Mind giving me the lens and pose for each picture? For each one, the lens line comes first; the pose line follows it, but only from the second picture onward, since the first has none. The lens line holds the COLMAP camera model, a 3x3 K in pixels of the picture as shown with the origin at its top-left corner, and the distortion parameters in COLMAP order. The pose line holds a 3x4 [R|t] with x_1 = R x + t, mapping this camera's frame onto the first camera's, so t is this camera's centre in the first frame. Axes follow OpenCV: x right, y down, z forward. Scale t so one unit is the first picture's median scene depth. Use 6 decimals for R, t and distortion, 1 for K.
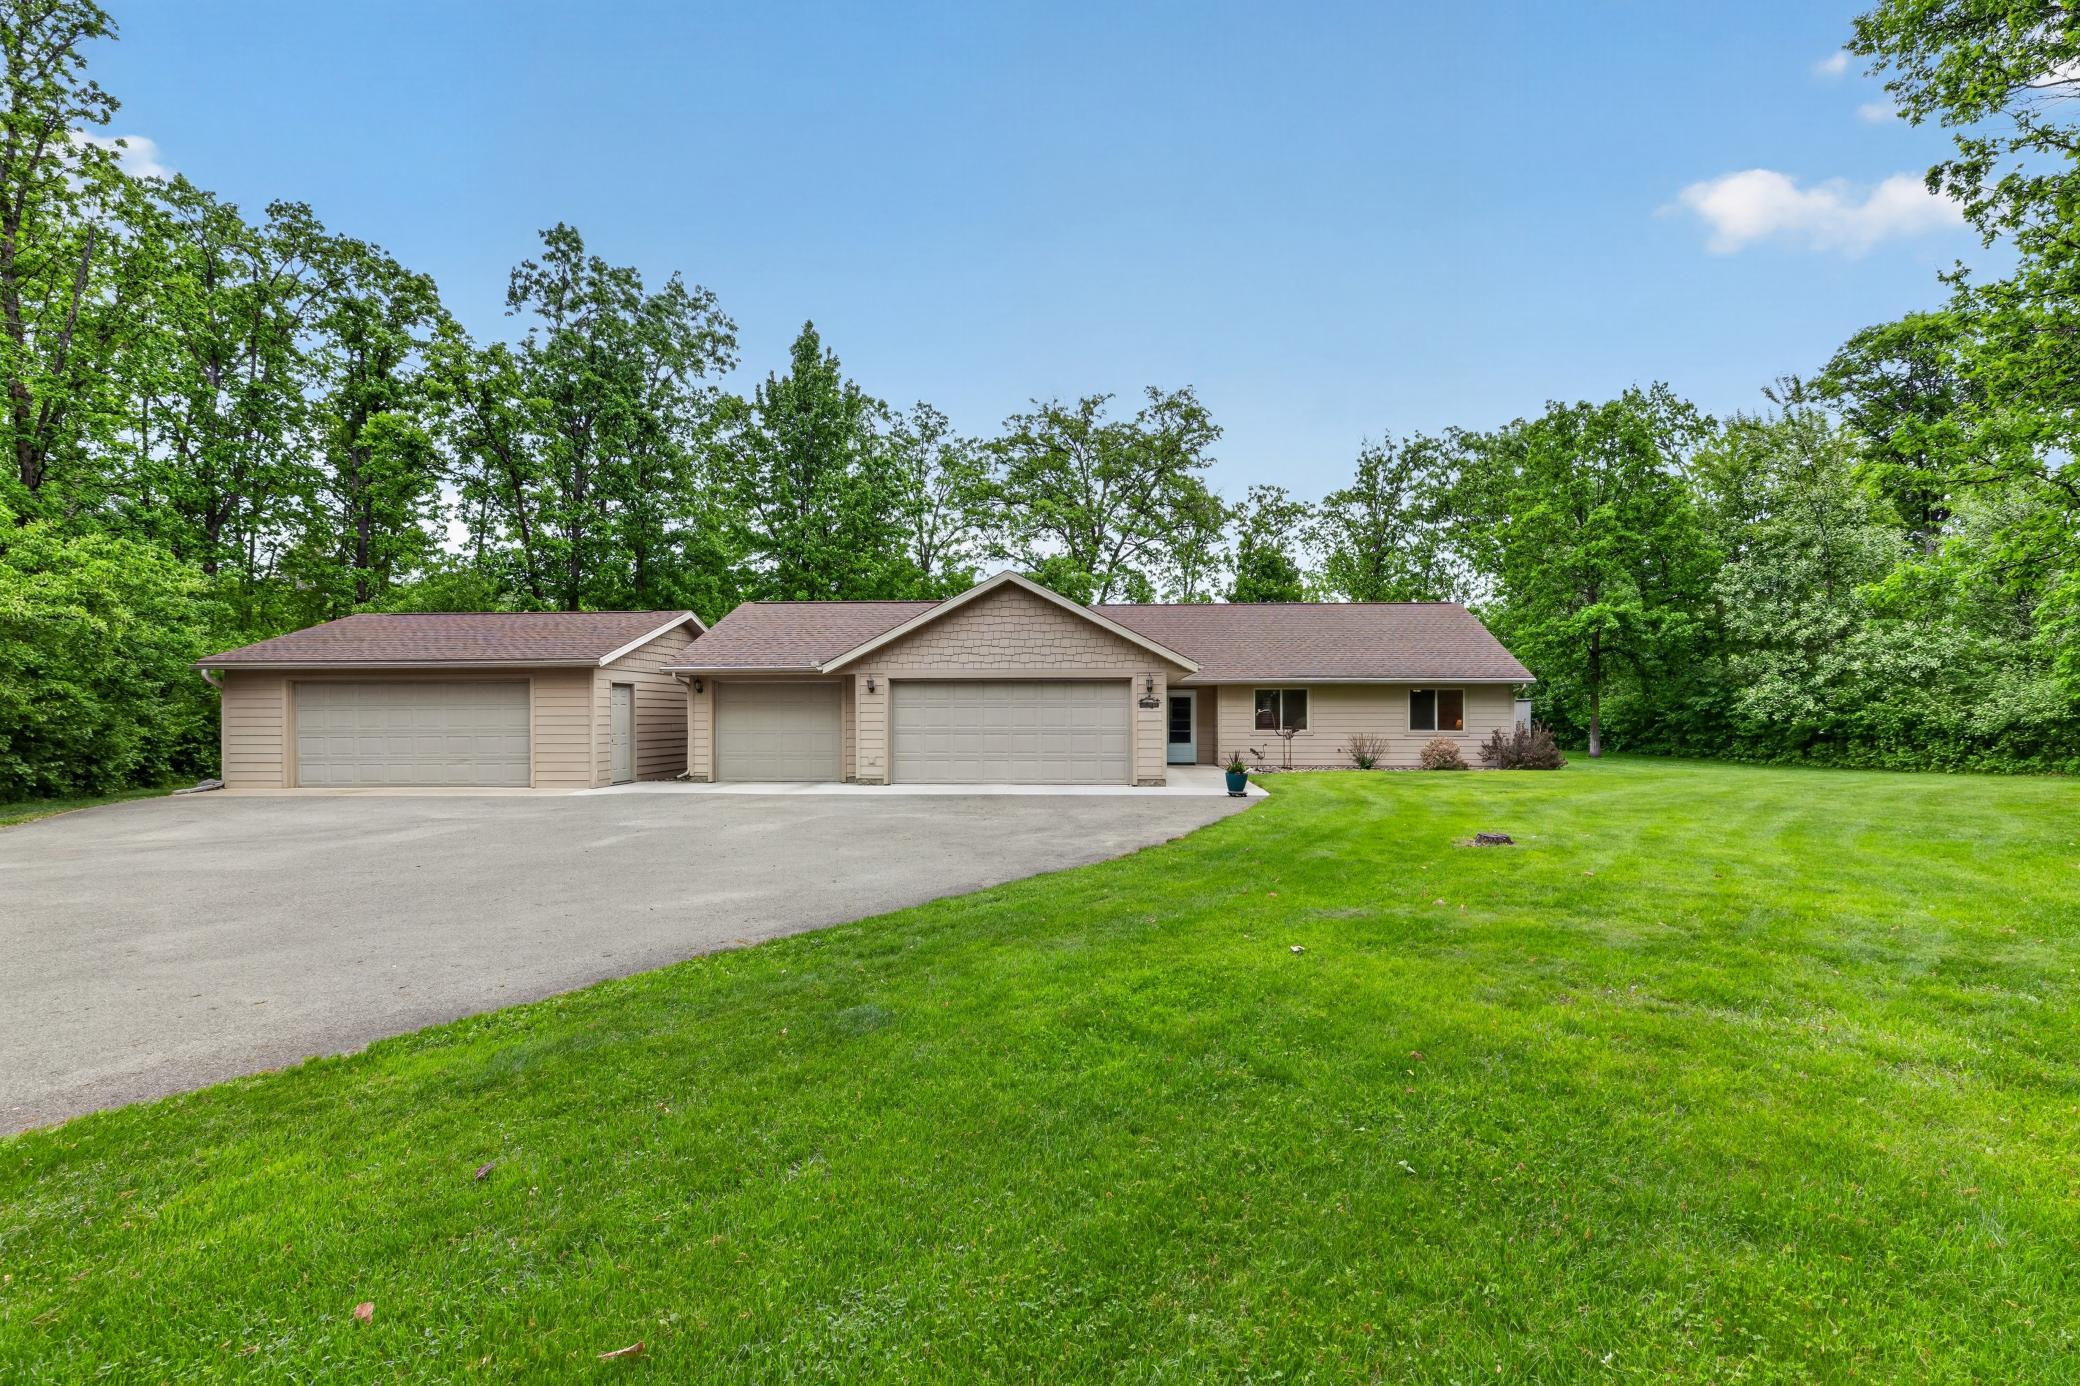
lens RADIAL K [[963.4, 0, 1033.9], [0, 963.4, 716.1], [0, 0, 1]] dist [0.000342, 0.000199]
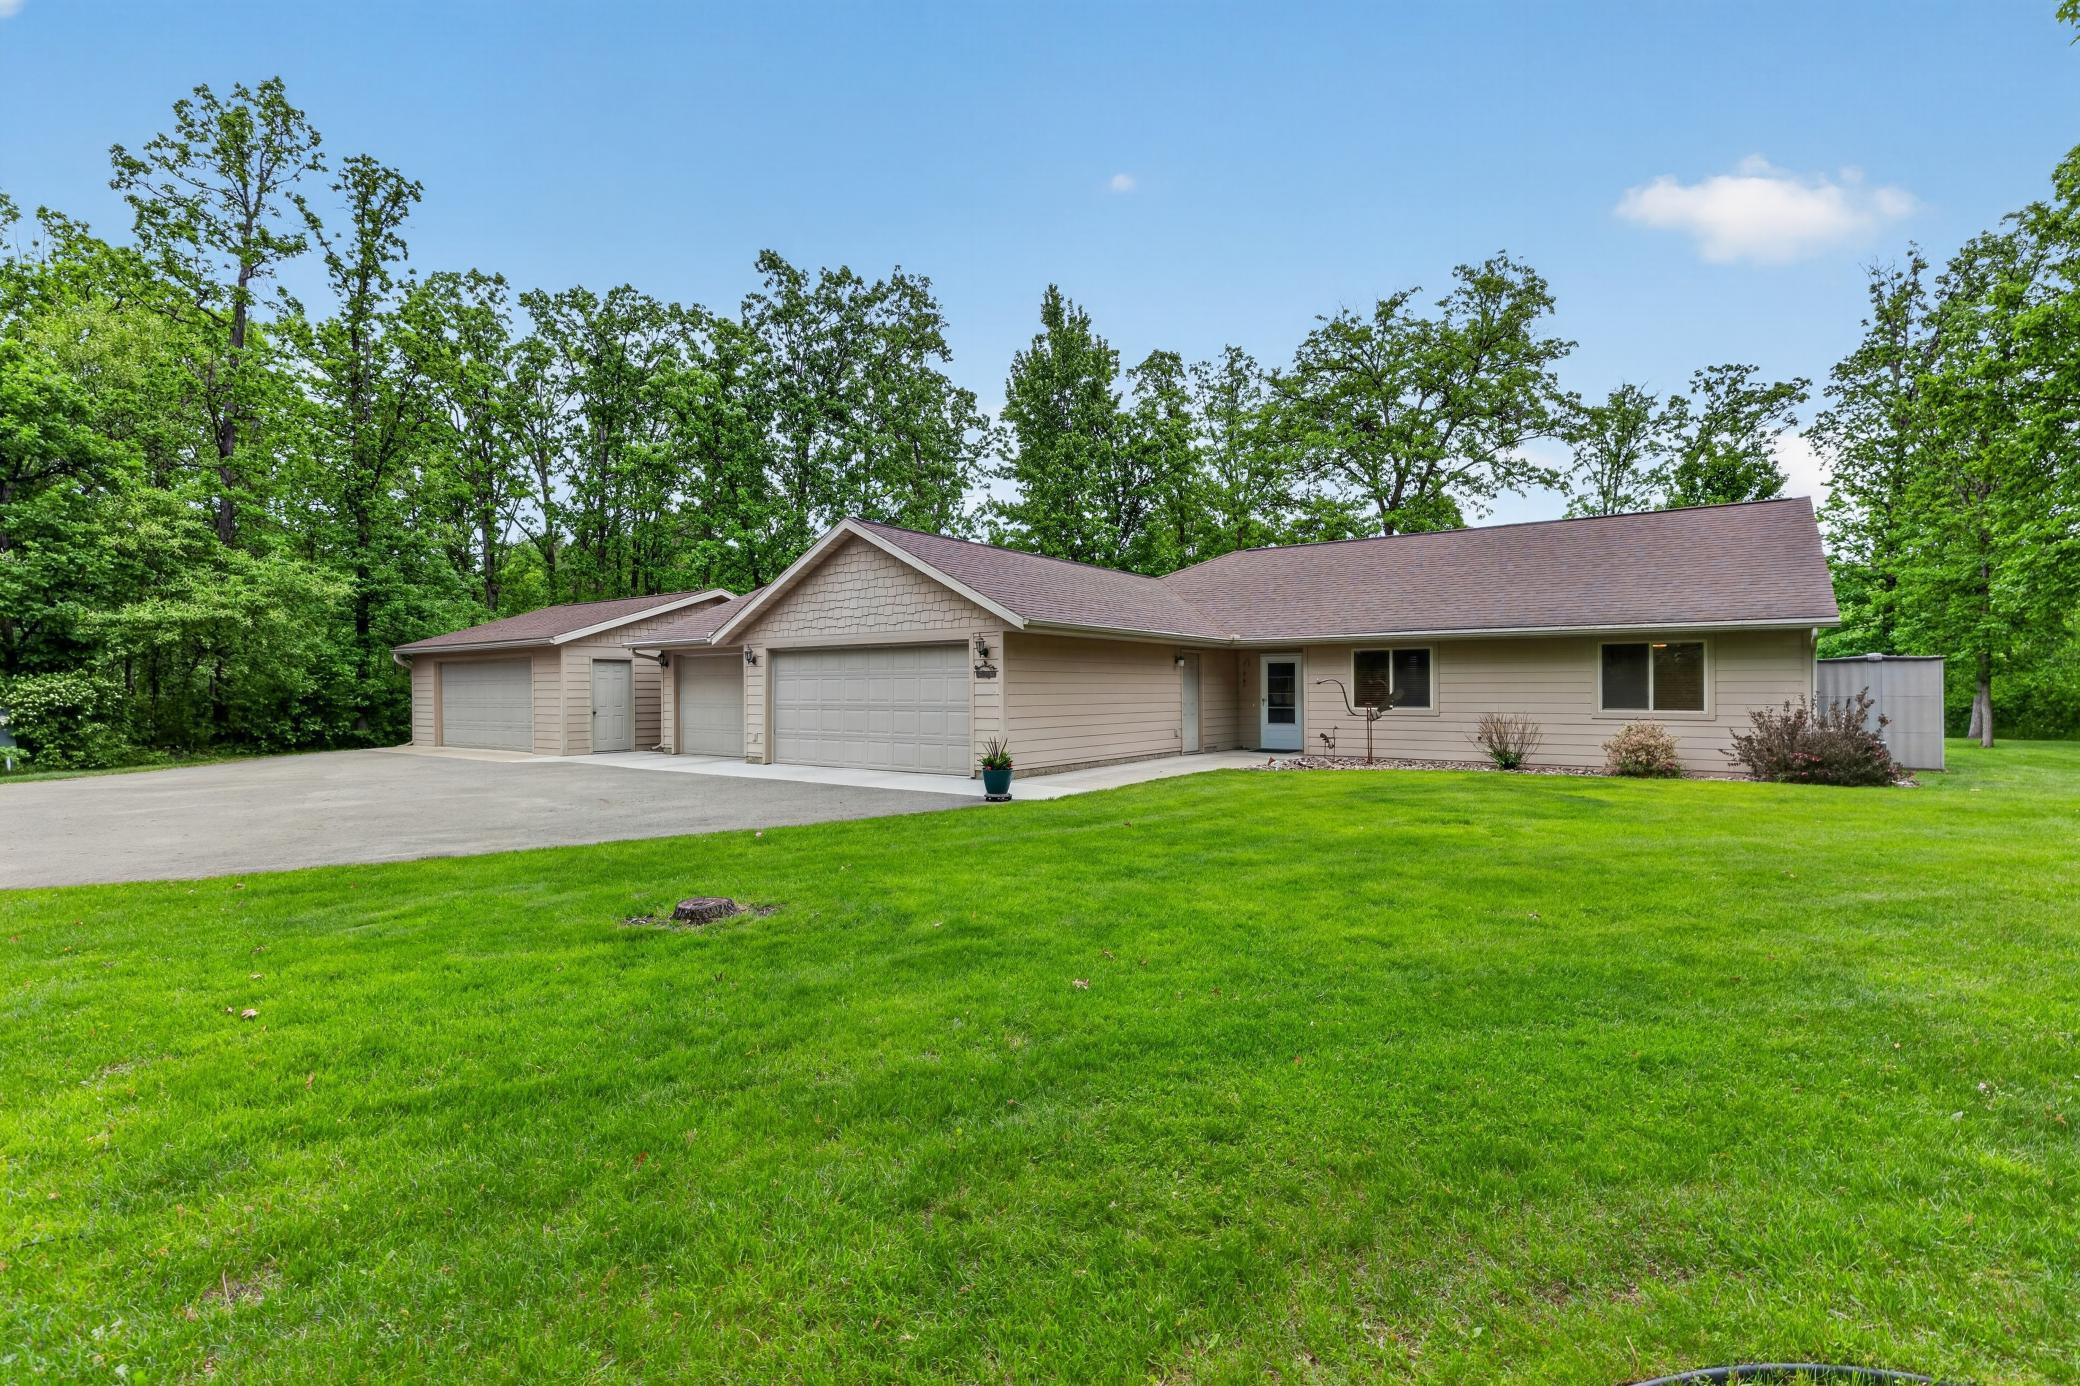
lens RADIAL K [[941.2, 0, 1040.0], [0, 941.2, 693.0], [0, 0, 1]] dist [-0.001111, 0.000010]
pose [[0.839856, 0.000232, -0.542810, 0.421461], [0.002513, 0.999988, 0.004316, 0.000199], [0.542804, -0.004989, 0.839845, 0.291998]]
